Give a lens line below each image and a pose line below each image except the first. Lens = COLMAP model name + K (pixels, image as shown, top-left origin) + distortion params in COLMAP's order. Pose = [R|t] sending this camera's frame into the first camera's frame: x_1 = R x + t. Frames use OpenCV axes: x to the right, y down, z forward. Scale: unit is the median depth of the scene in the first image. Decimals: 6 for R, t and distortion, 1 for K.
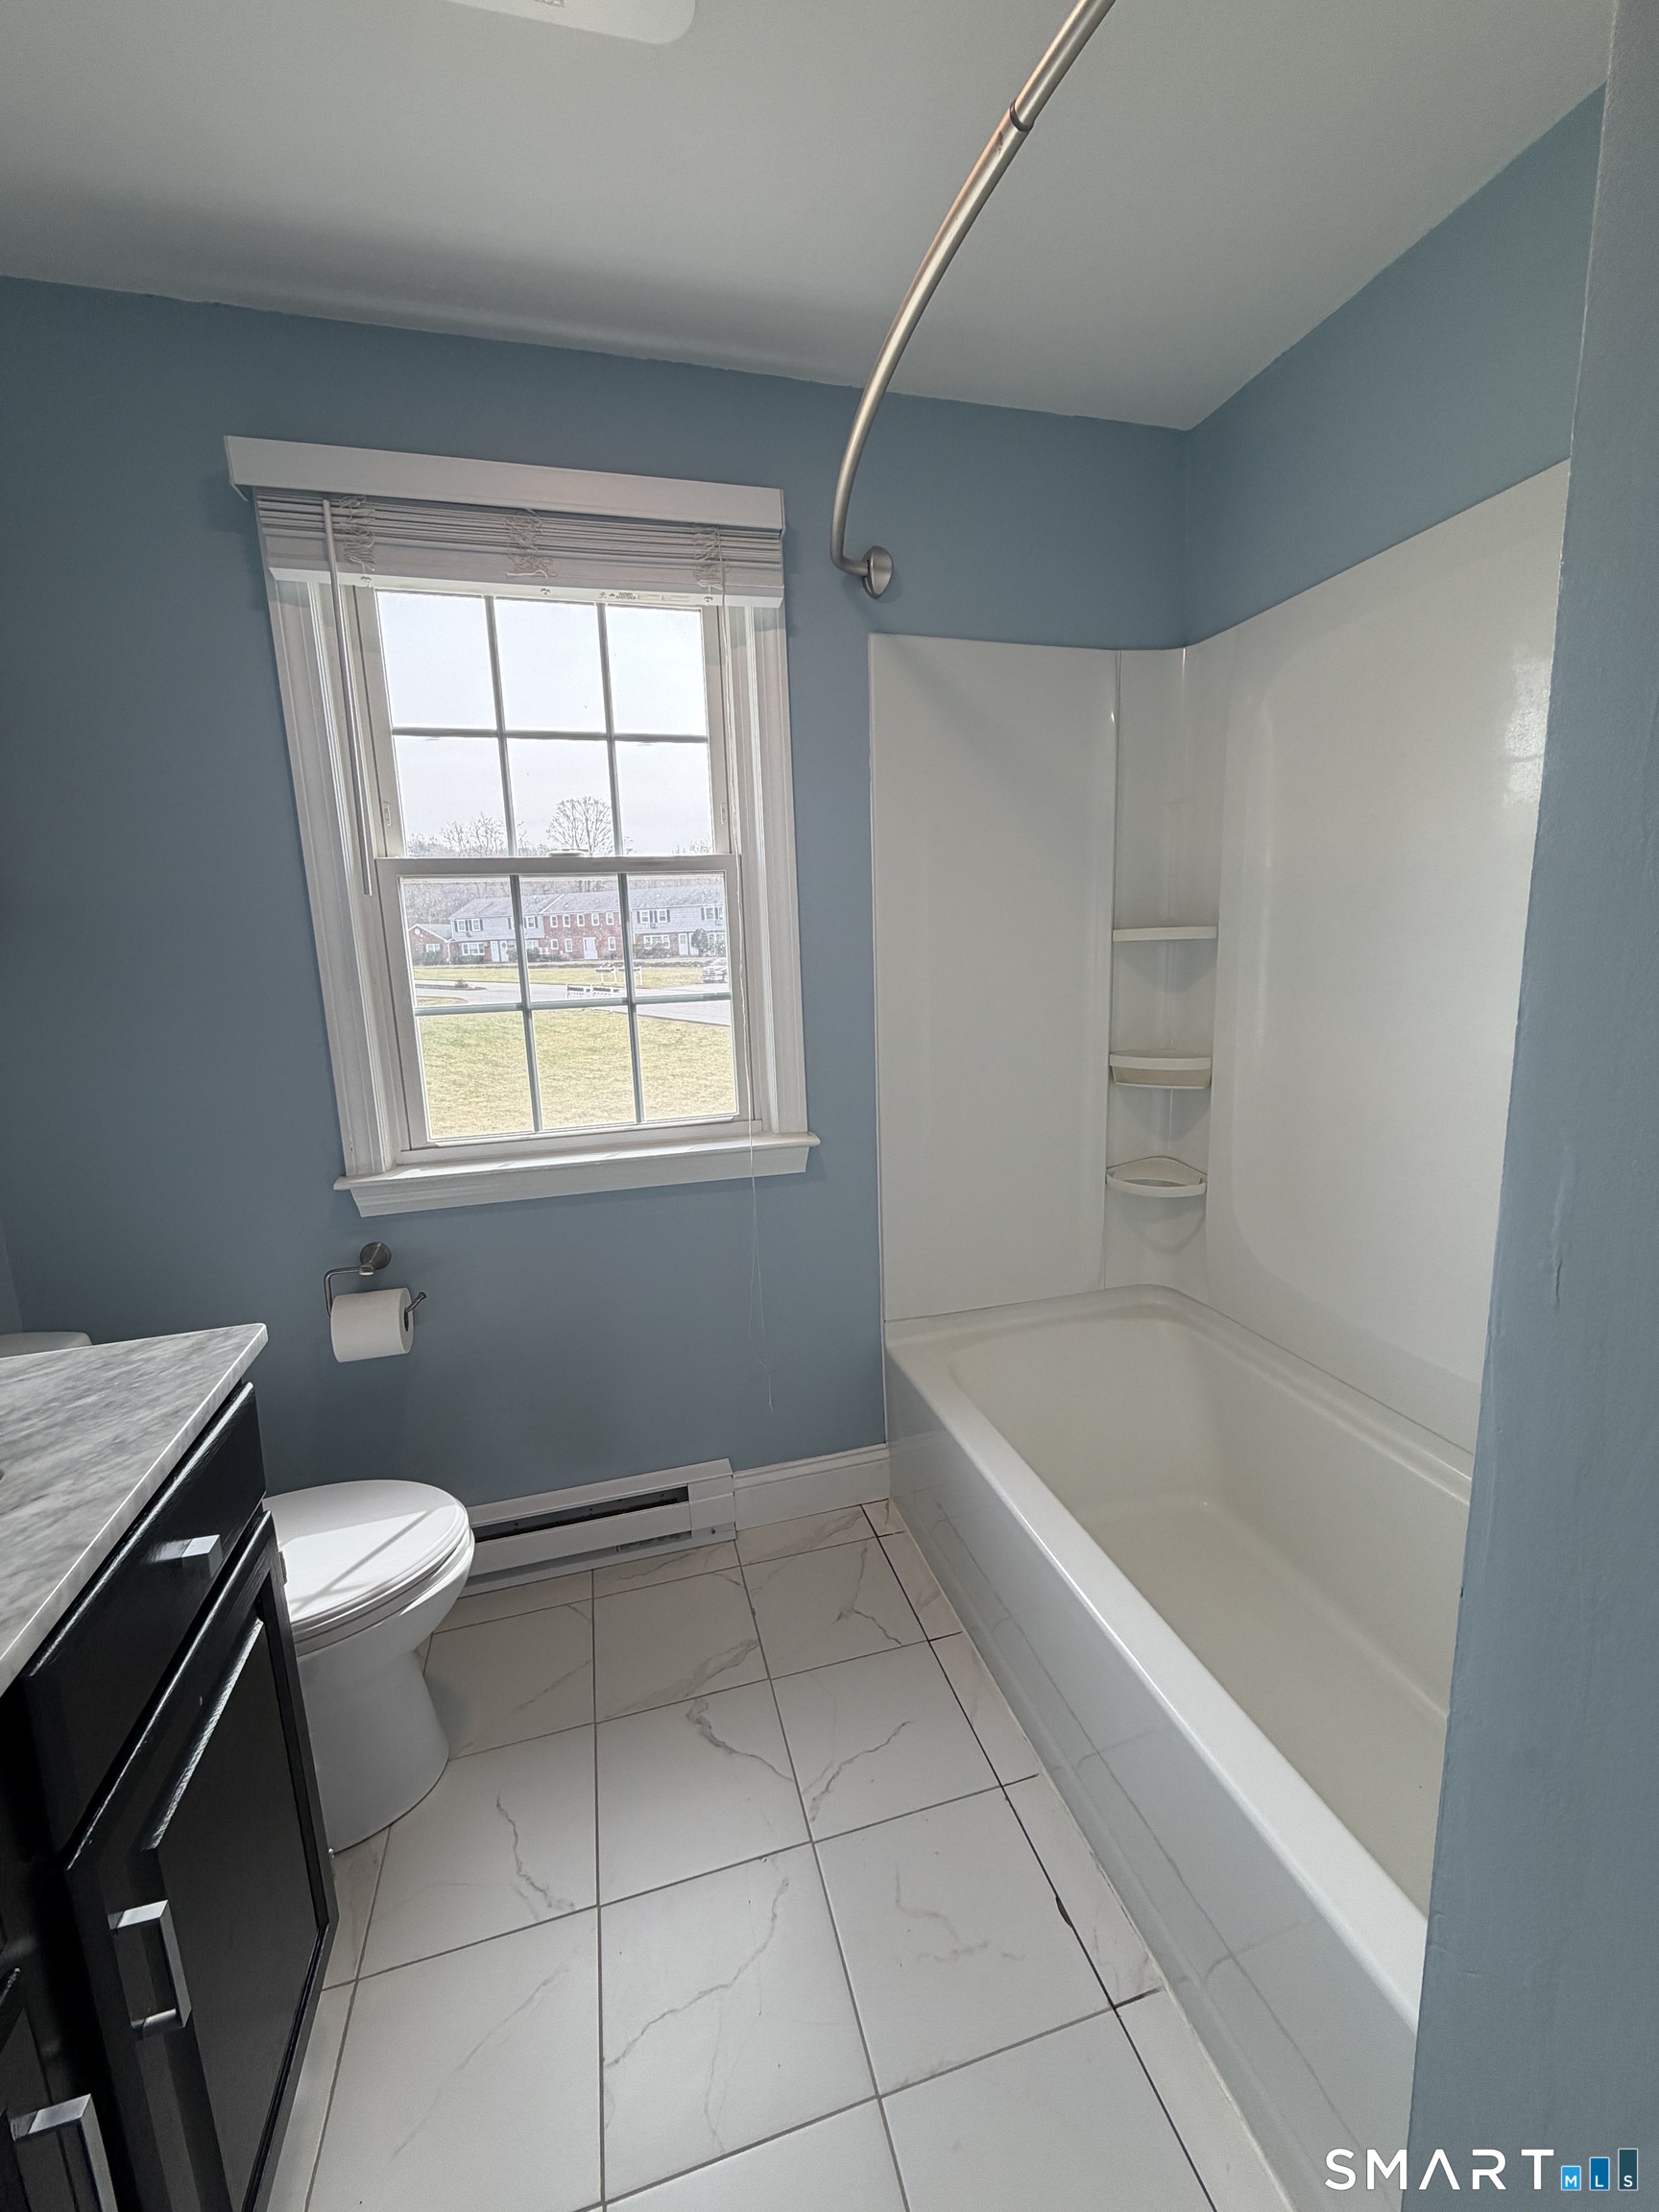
lens RADIAL K [[879.8, 0, 831.6], [0, 879.8, 1105.0], [0, 0, 1]] dist [0.000012, -0.000235]
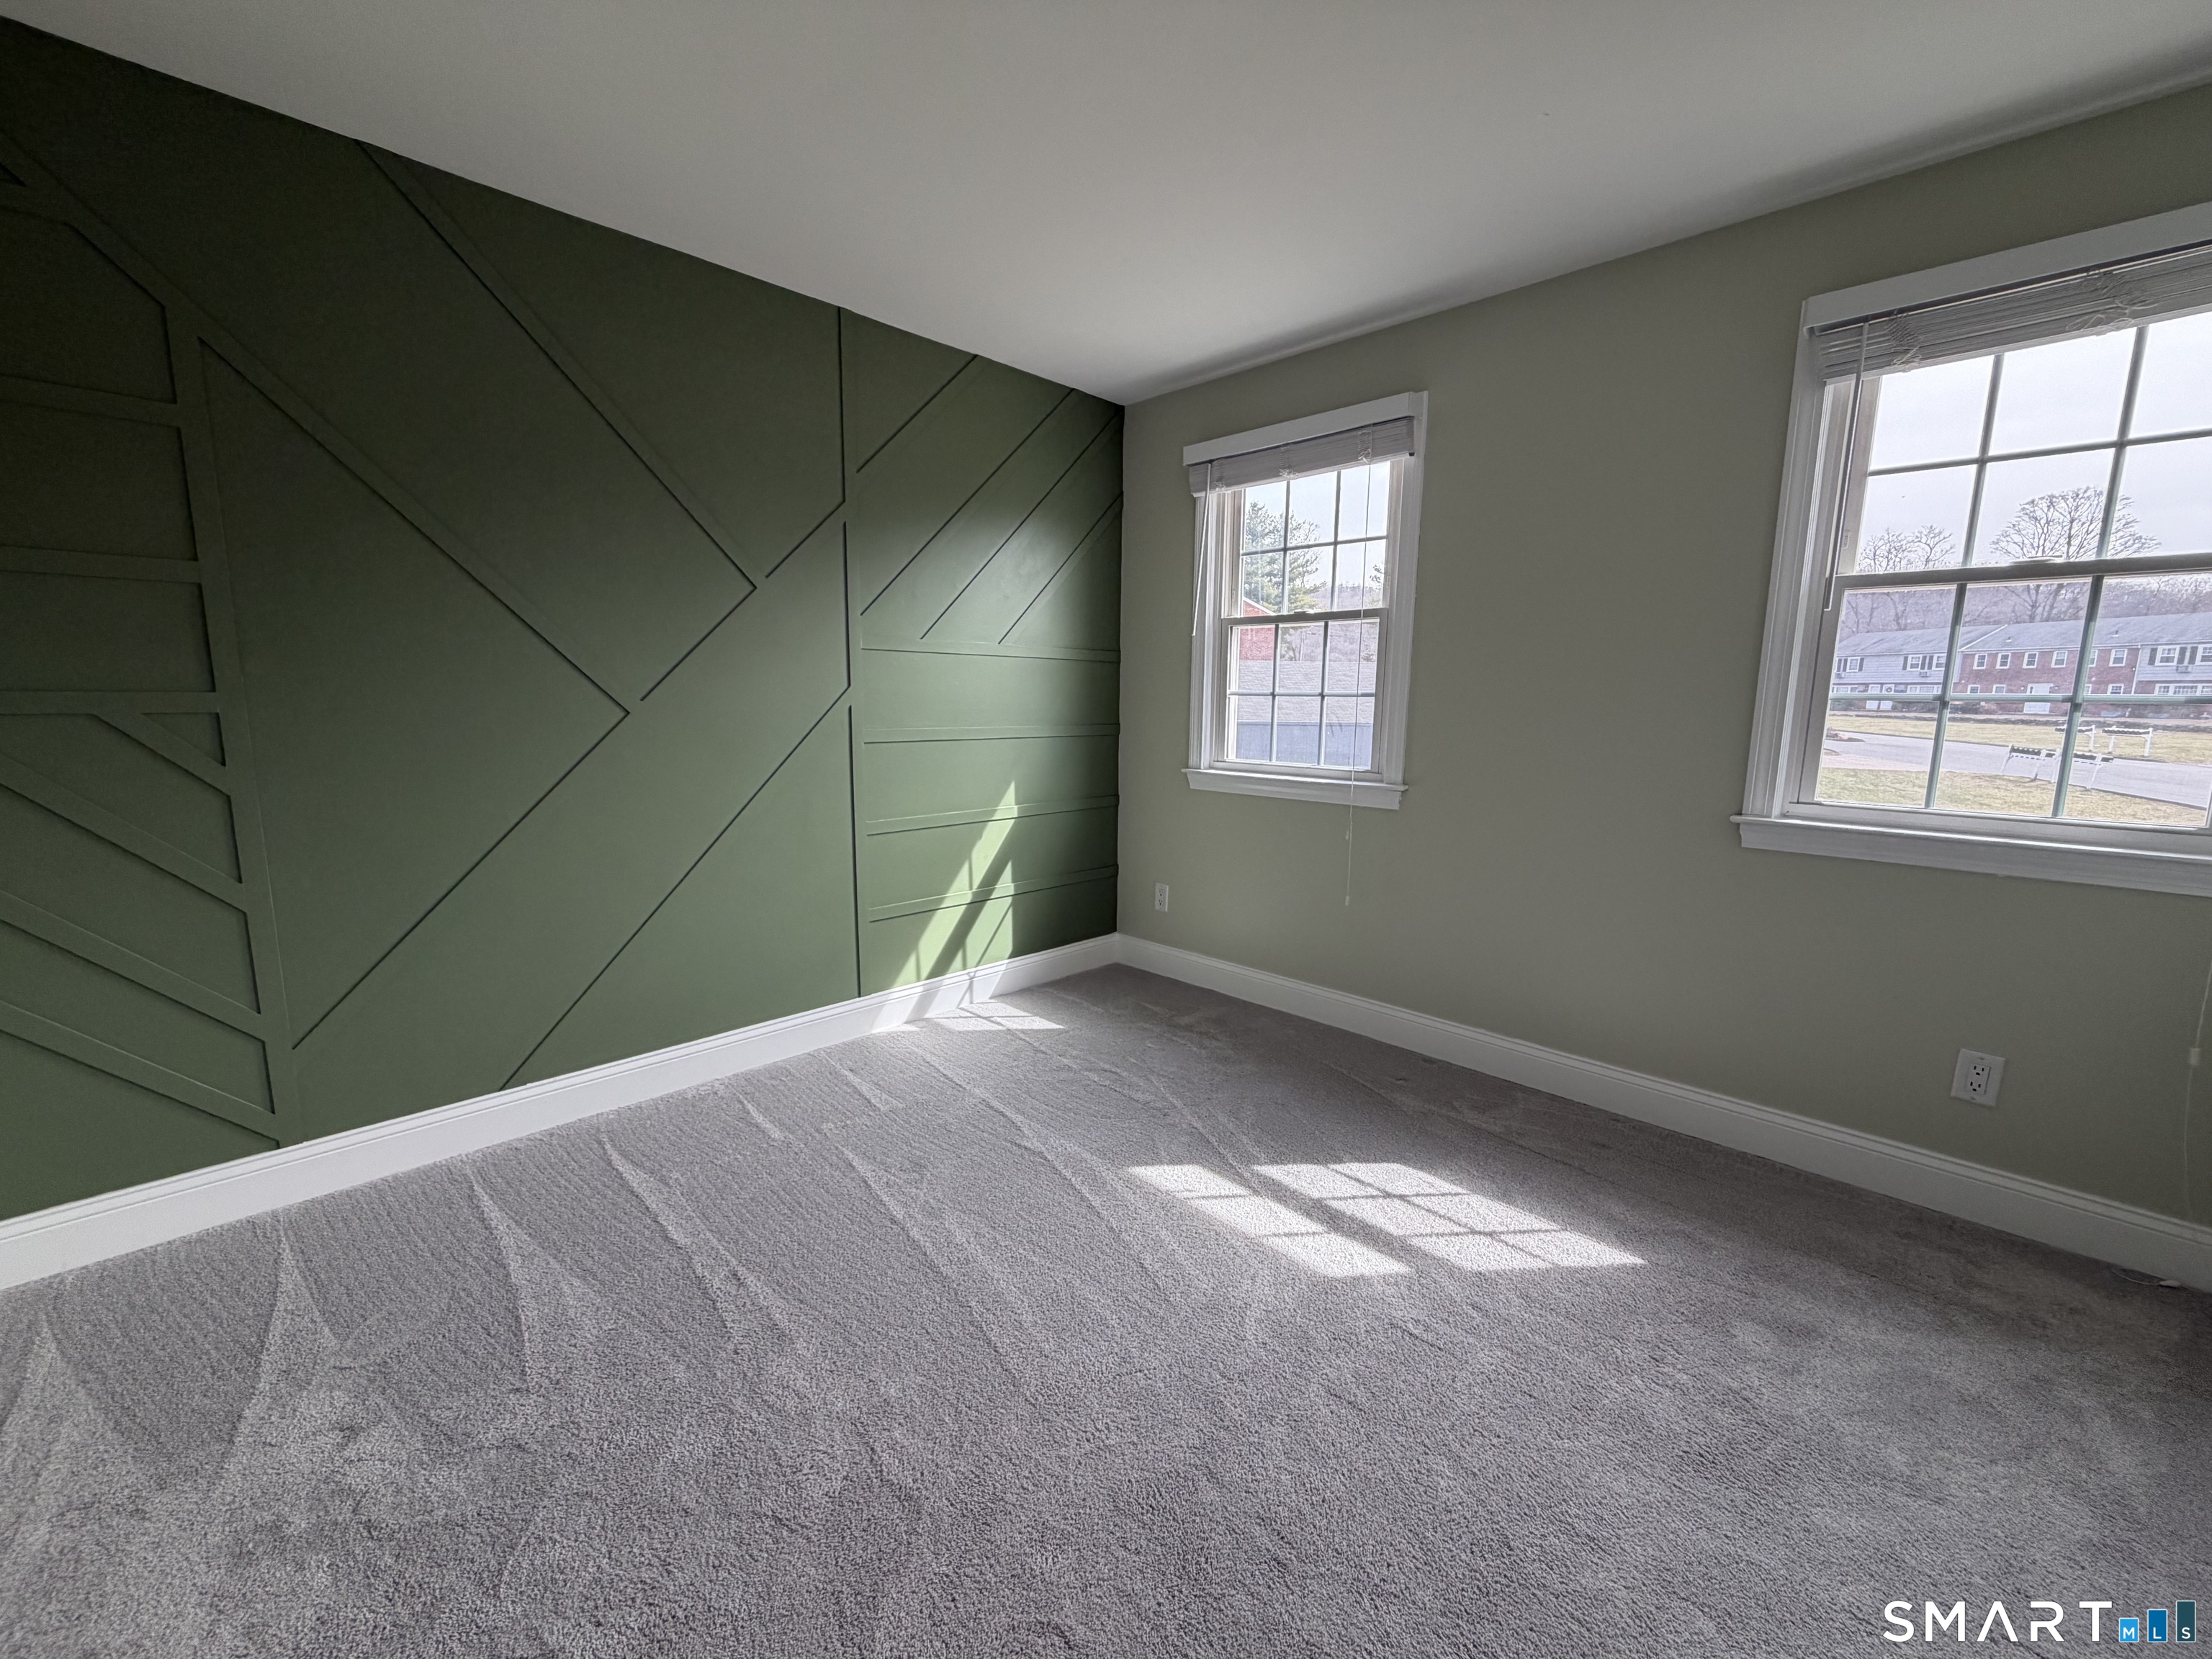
lens RADIAL K [[879.8, 0, 1105.2], [0, 879.8, 827.9], [0, 0, 1]] dist [0.000012, -0.000235]
pose [[0.467538, 0.171901, -0.867098, 1.240708], [-0.186209, 0.978052, 0.093494, 0.063308], [0.864138, 0.117749, 0.489286, -0.209519]]
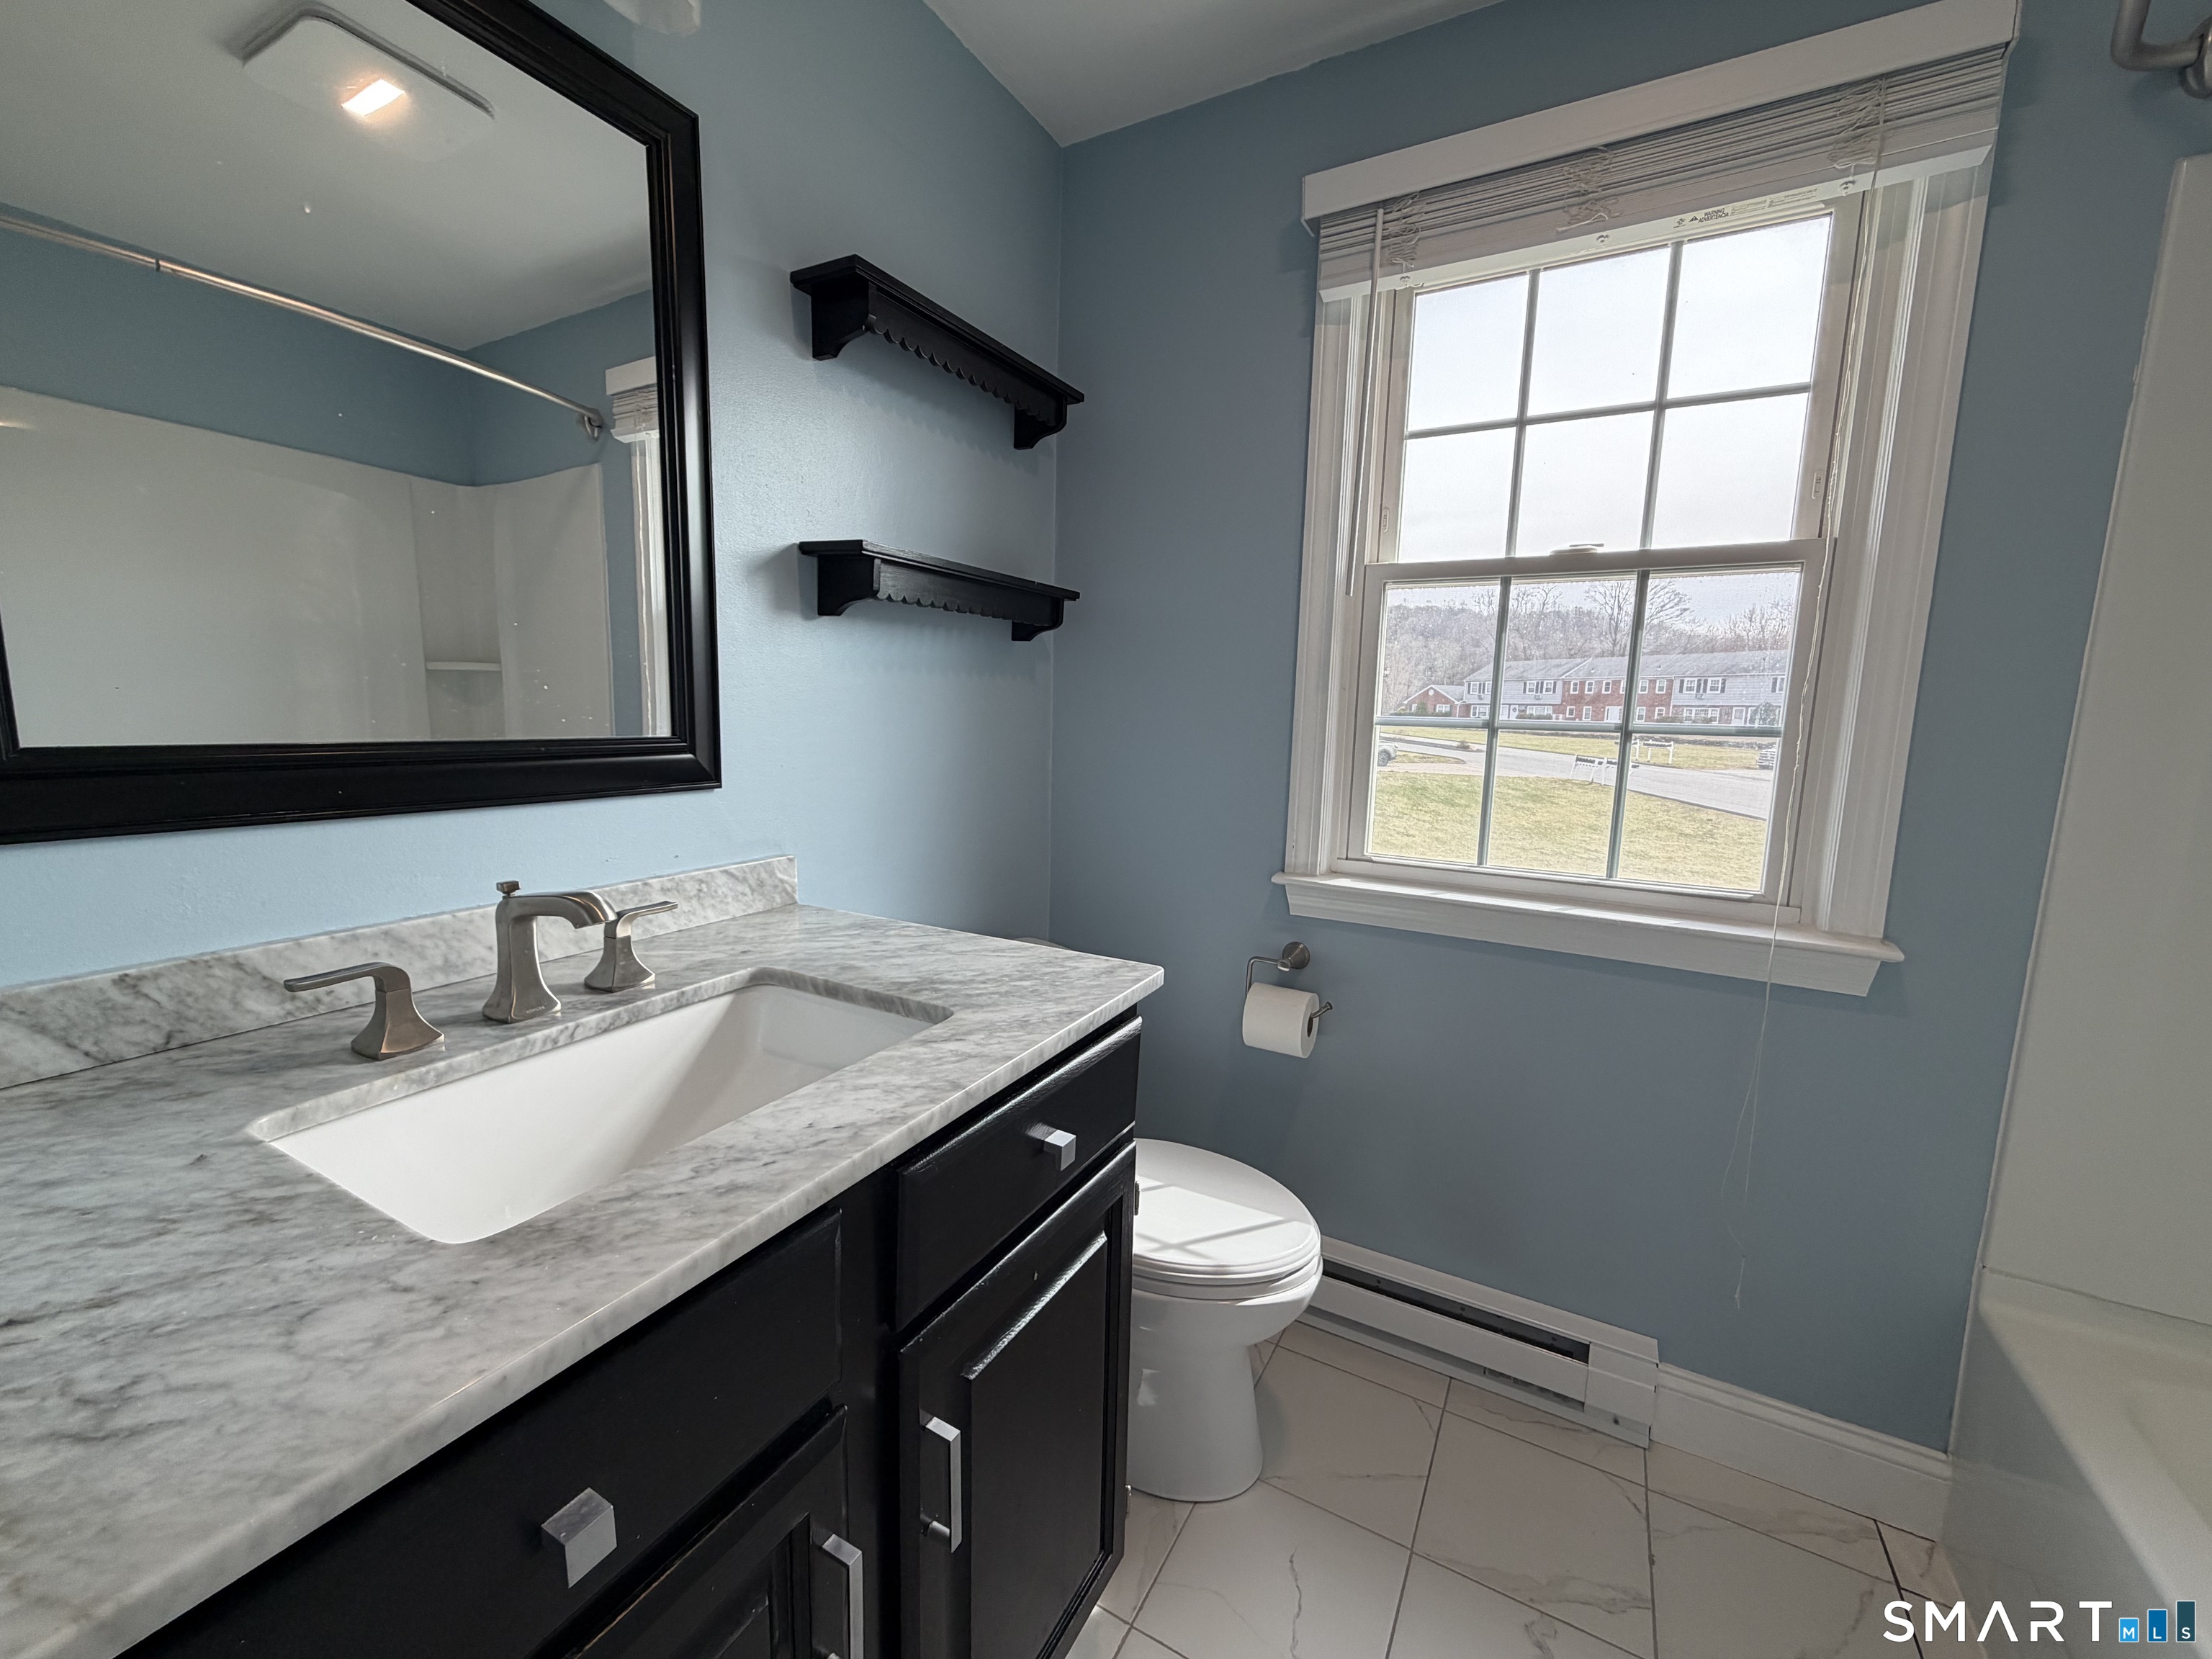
lens RADIAL K [[879.8, 0, 1099.2], [0, 879.8, 827.3], [0, 0, 1]] dist [0.000012, -0.000235]
pose [[0.702757, 0.146705, -0.696139, 0.008902], [-0.177587, 0.983706, 0.028031, 0.039180], [0.688909, 0.103926, 0.717359, 0.099554]]
